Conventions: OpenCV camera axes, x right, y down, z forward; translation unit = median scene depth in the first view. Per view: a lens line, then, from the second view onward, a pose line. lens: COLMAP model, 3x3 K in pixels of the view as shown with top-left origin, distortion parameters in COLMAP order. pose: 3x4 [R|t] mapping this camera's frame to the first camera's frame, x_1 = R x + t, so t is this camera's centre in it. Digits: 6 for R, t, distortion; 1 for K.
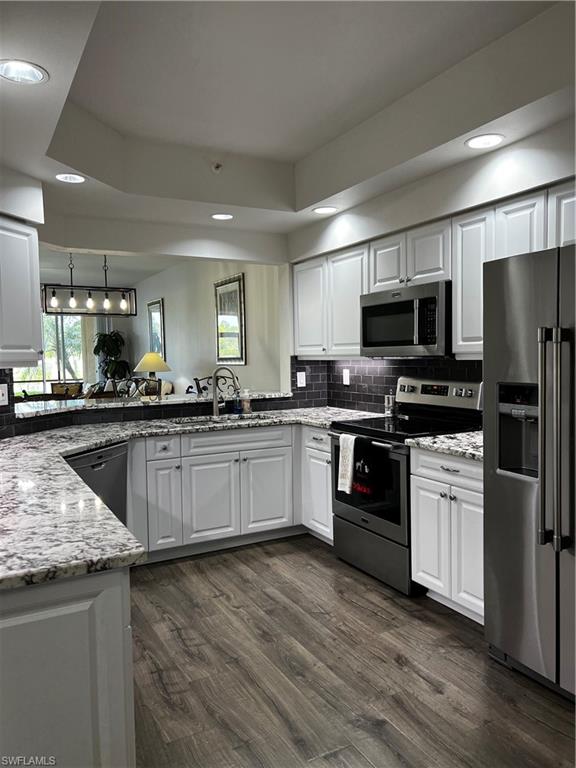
lens RADIAL K [[584.9, 0, 287.3], [0, 584.9, 386.1], [0, 0, 1]] dist [0.057908, -0.020493]
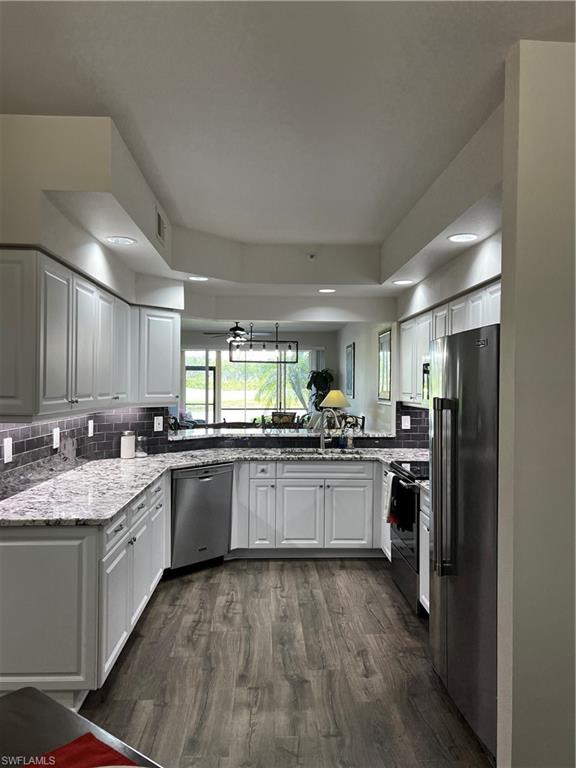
lens RADIAL K [[584.9, 0, 287.8], [0, 584.9, 381.9], [0, 0, 1]] dist [0.057908, -0.020493]
pose [[0.900610, 0.023652, -0.433984, 0.403204], [-0.048838, 0.997701, -0.046975, -0.033045], [0.431876, 0.063501, 0.899695, -0.167420]]
